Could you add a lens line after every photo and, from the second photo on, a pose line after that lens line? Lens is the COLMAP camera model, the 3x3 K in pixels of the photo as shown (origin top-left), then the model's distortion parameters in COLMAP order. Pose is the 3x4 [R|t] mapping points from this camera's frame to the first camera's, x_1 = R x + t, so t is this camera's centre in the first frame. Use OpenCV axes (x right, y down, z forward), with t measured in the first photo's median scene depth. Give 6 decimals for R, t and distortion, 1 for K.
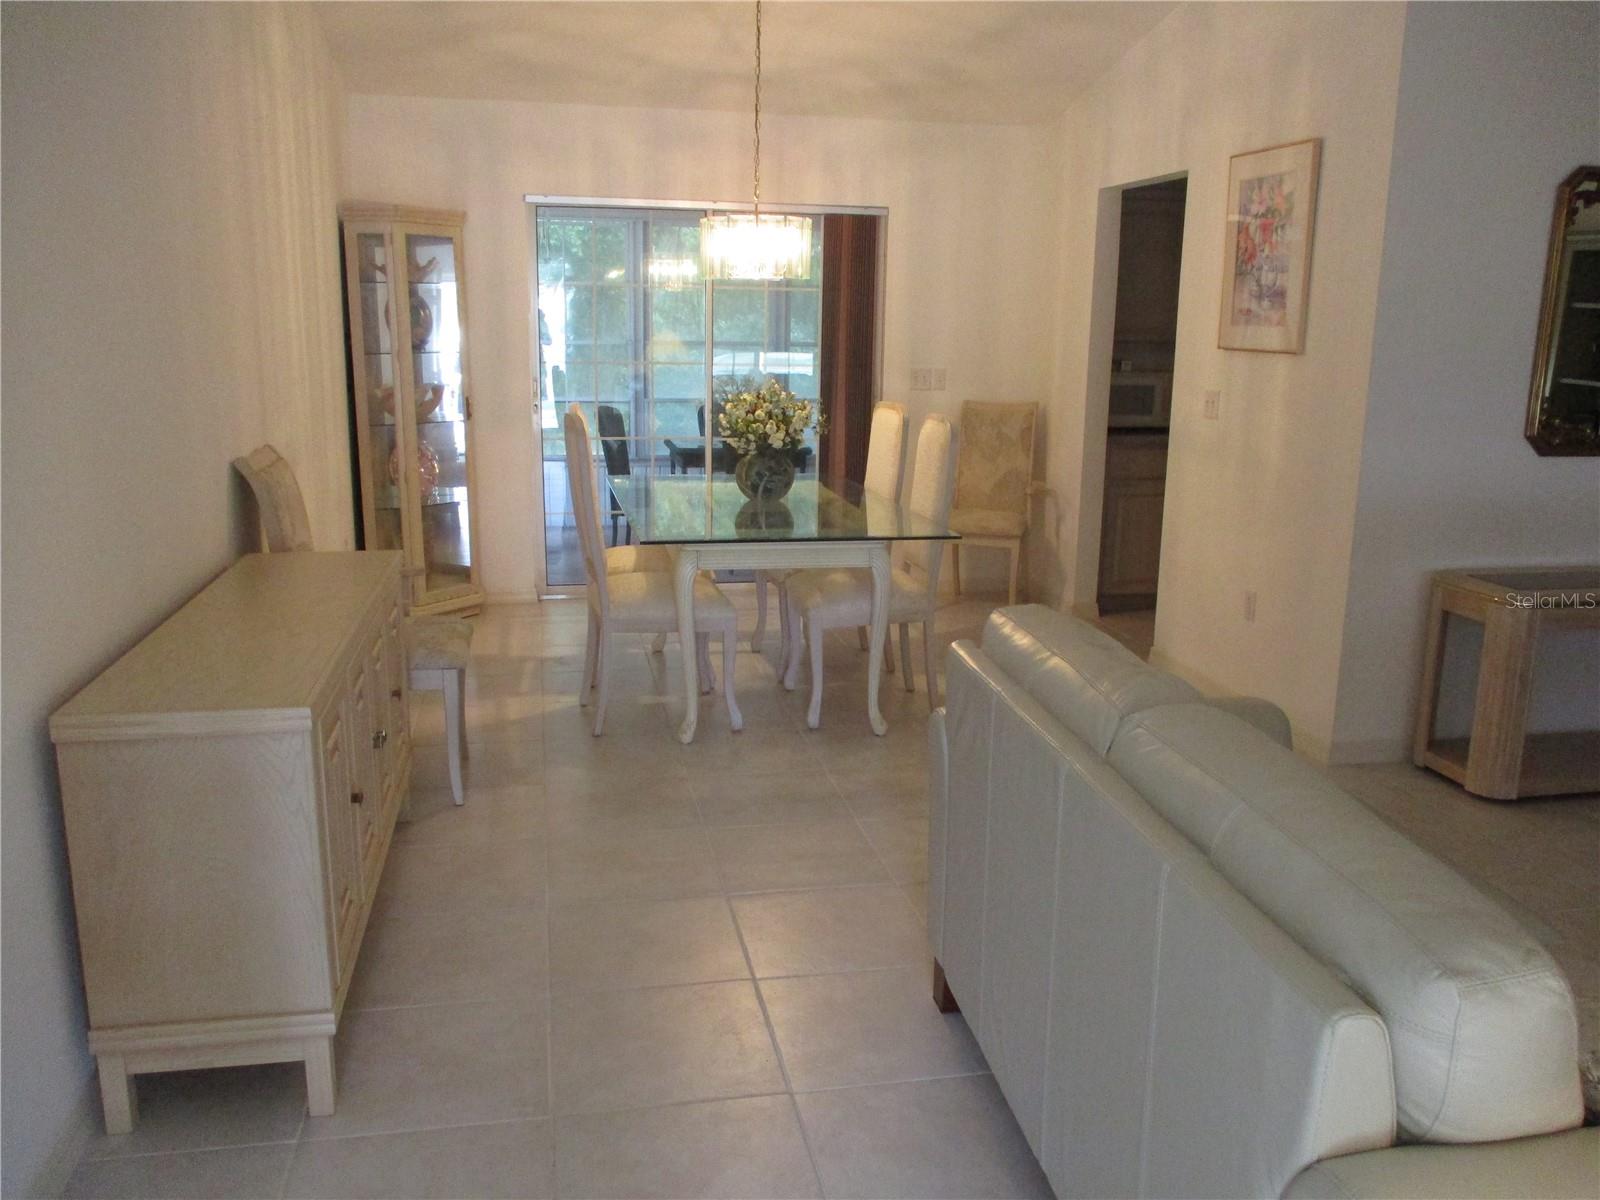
lens RADIAL K [[1307.2, 0, 800.0], [0, 1307.2, 600.0], [0, 0, 1]] dist [-0.003307, -0.001252]
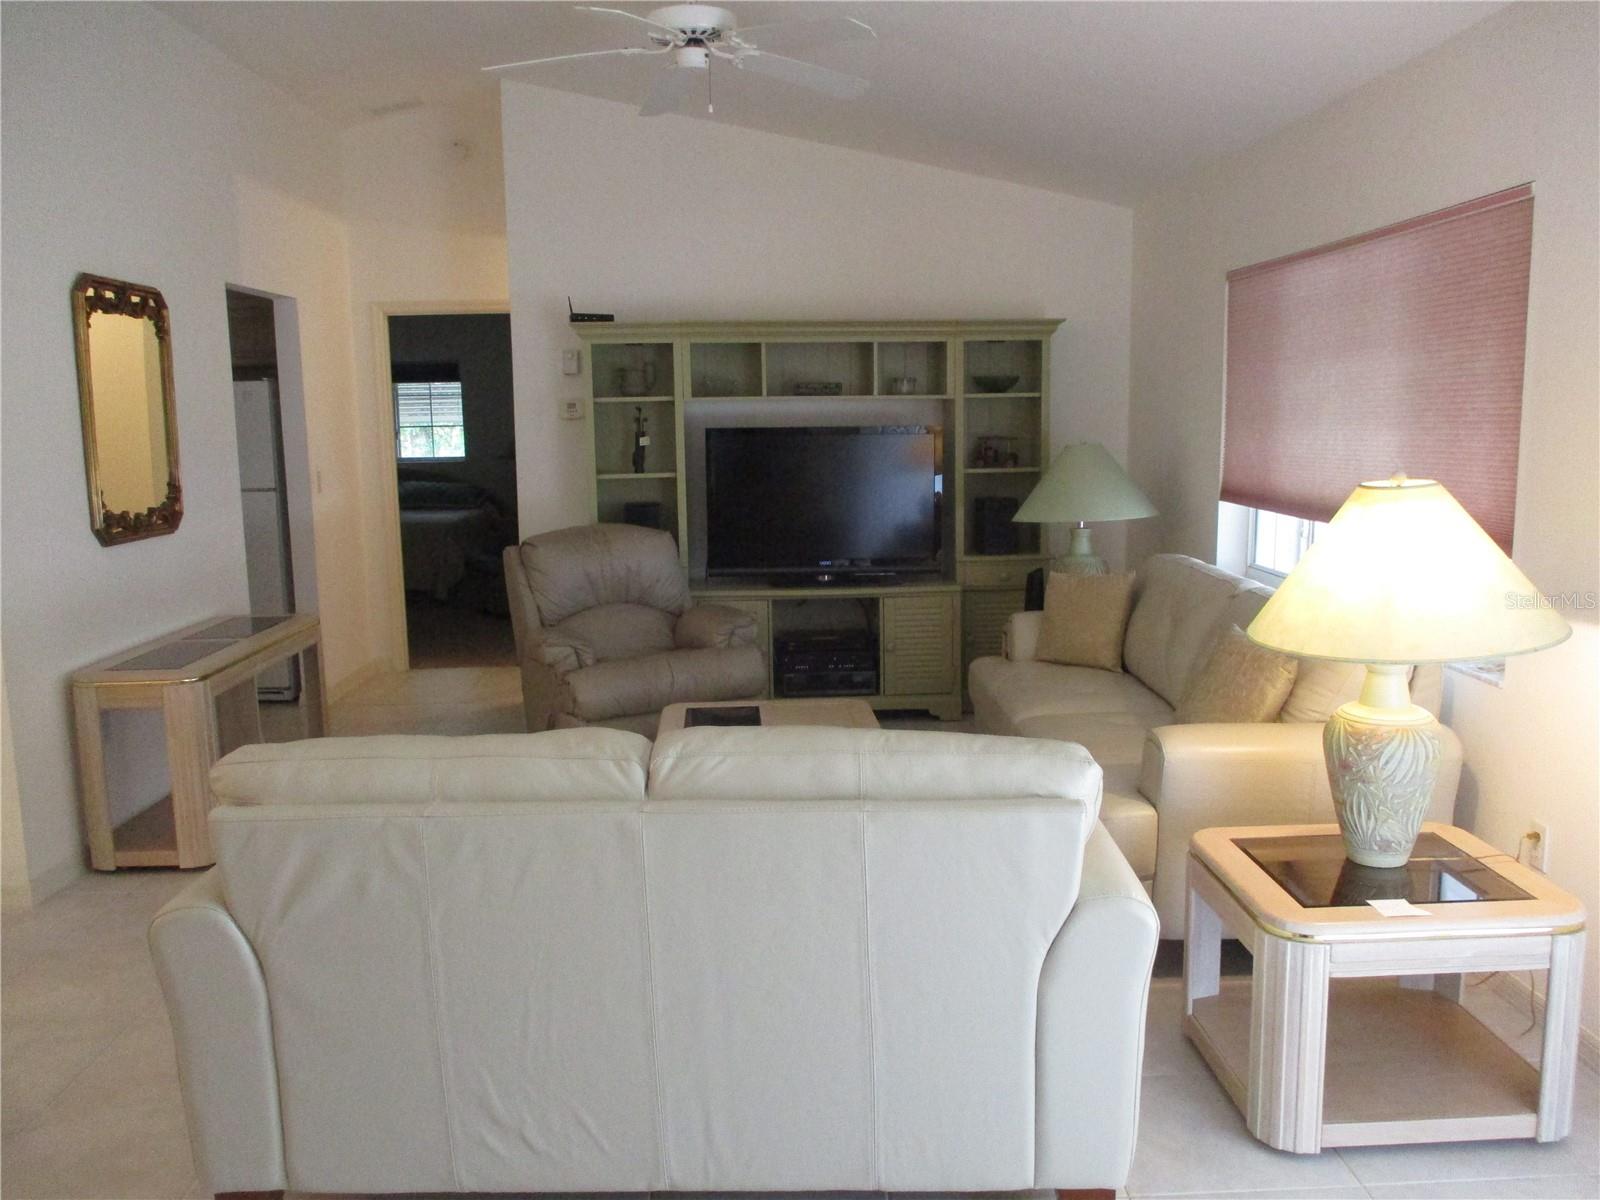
lens RADIAL K [[1337.1, 0, 800.0], [0, 1337.1, 600.0], [0, 0, 1]] dist [-0.006564, -0.000835]
pose [[0.168509, -0.158947, 0.972800, -0.387700], [0.230493, 0.965906, 0.117895, -0.068852], [-0.958373, 0.204357, 0.199400, 0.274534]]
